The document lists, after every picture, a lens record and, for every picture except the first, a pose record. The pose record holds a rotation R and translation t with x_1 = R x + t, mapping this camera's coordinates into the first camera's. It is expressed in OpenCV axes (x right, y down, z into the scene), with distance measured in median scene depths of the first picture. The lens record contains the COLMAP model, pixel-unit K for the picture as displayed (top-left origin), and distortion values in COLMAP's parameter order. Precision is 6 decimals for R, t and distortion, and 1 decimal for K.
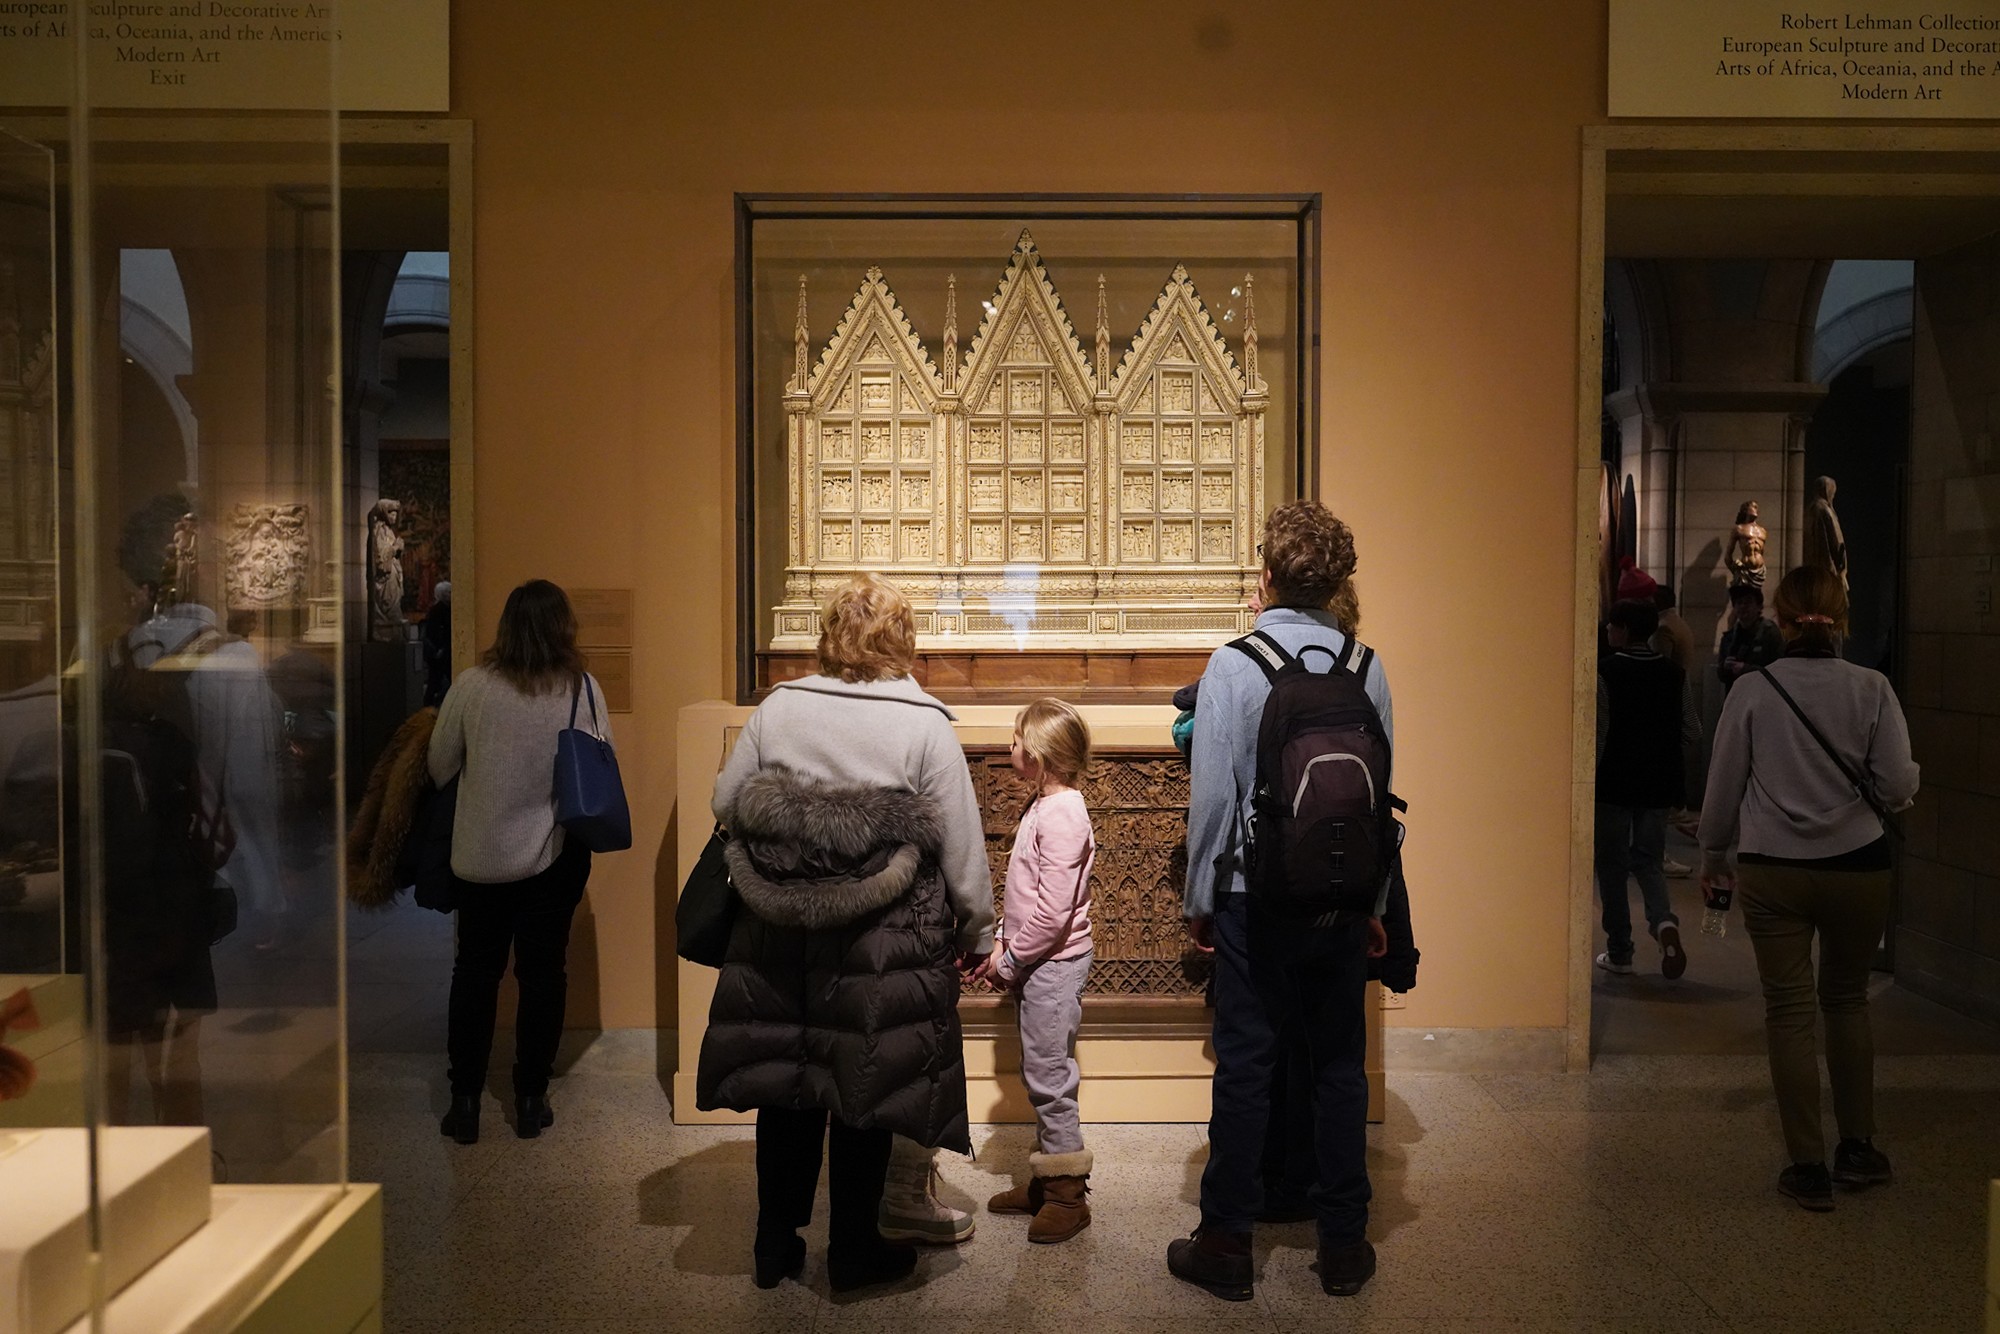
lens RADIAL K [[1951.9, 0, 999.3], [0, 1951.9, 666.0], [0, 0, 1]] dist [0.001126, 0.000000]
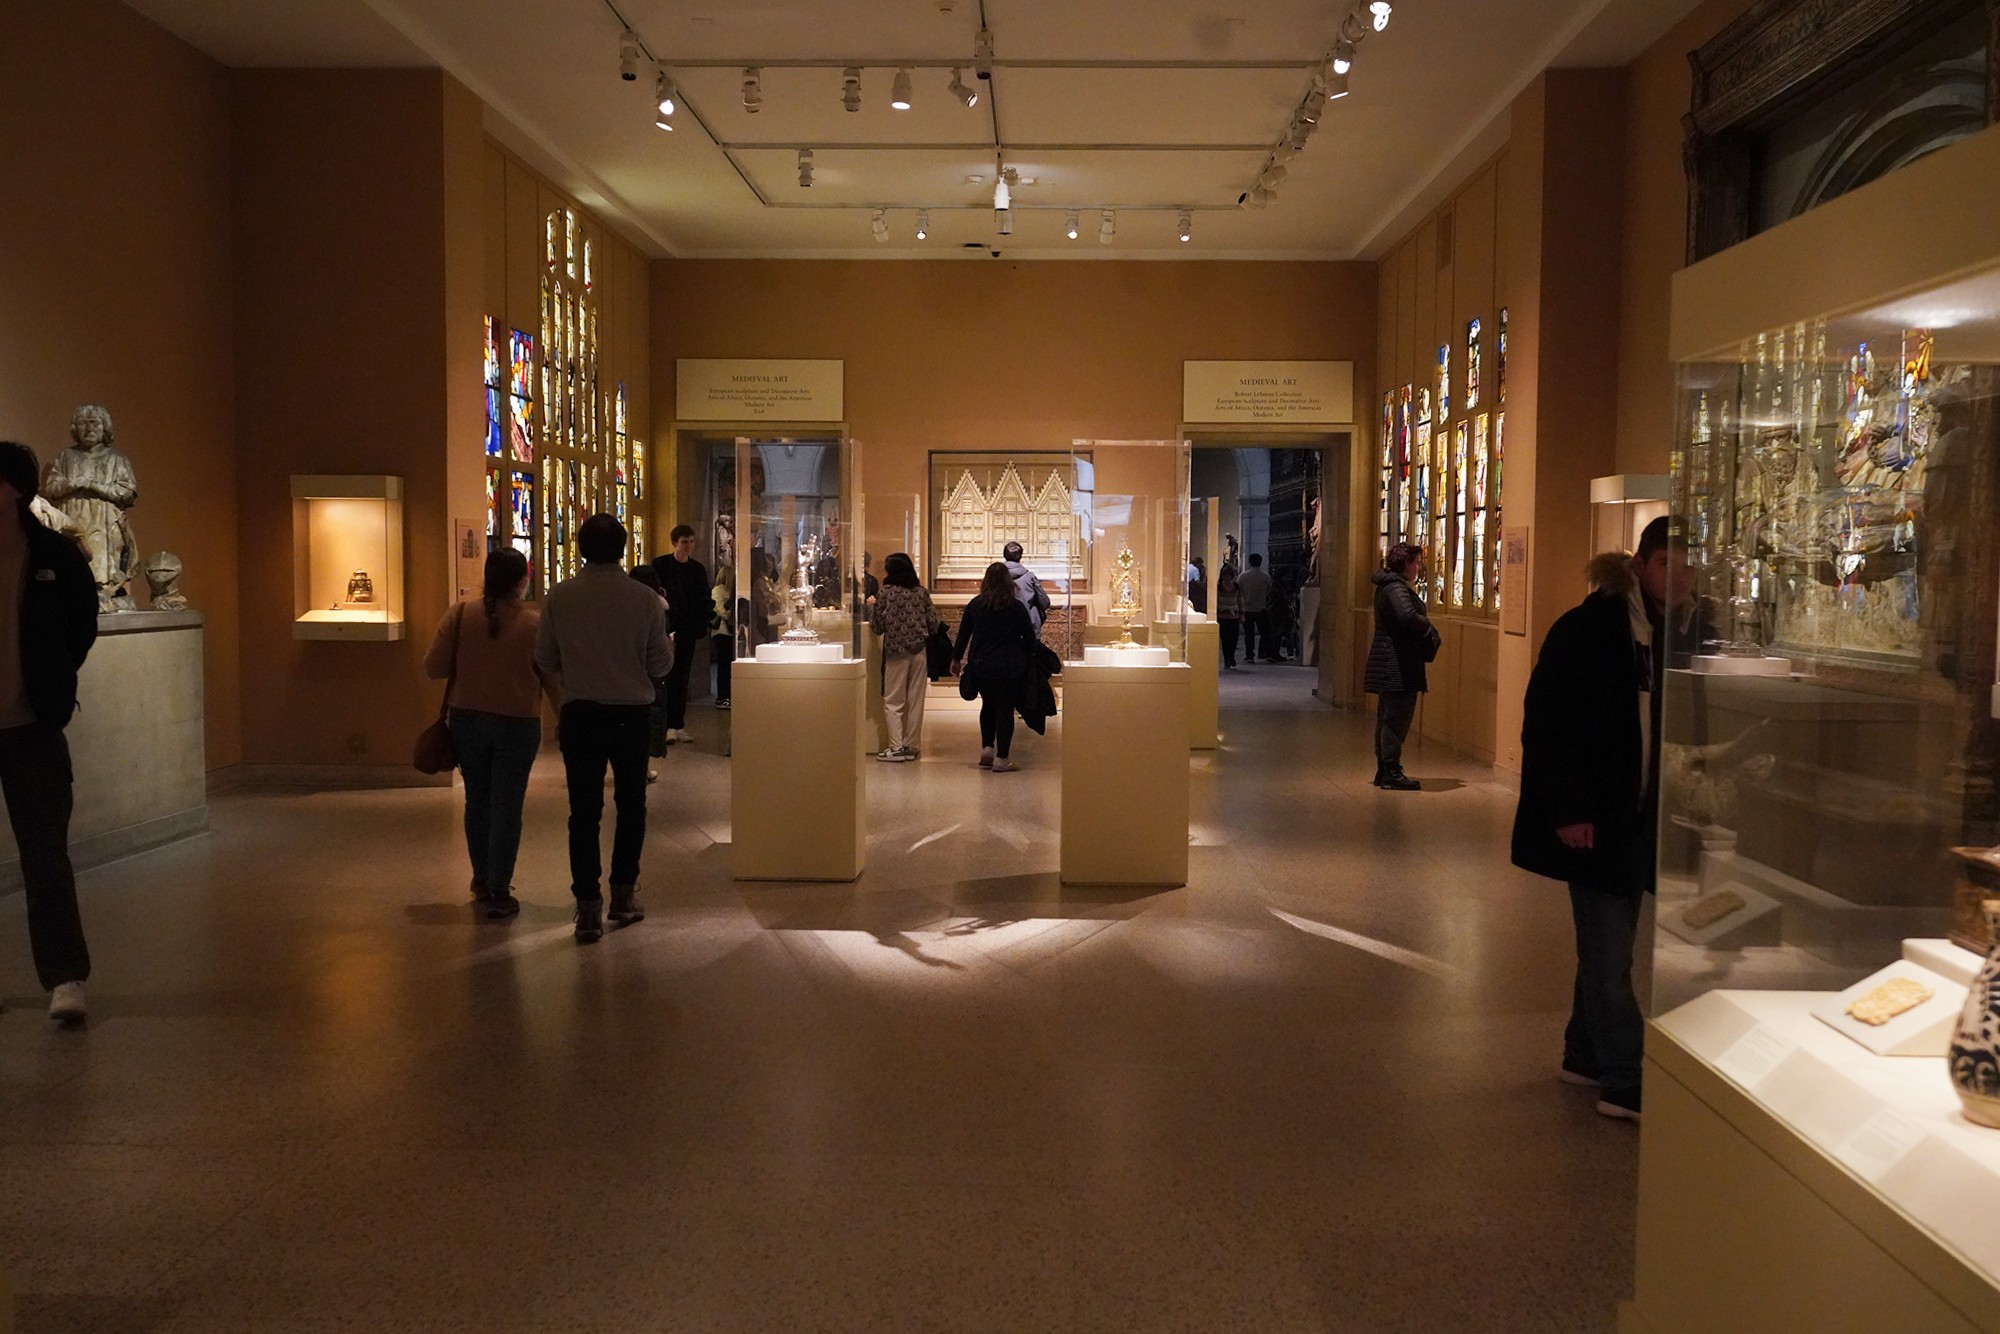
lens RADIAL K [[1841.8, 0, 999.7], [0, 1841.8, 667.9], [0, 0, 1]] dist [-0.005670, 0.000000]
pose [[0.999404, 0.005596, -0.034067, 0.107096], [-0.004878, 0.999765, 0.021124, 0.080759], [0.034177, -0.020945, 0.999196, -2.265003]]
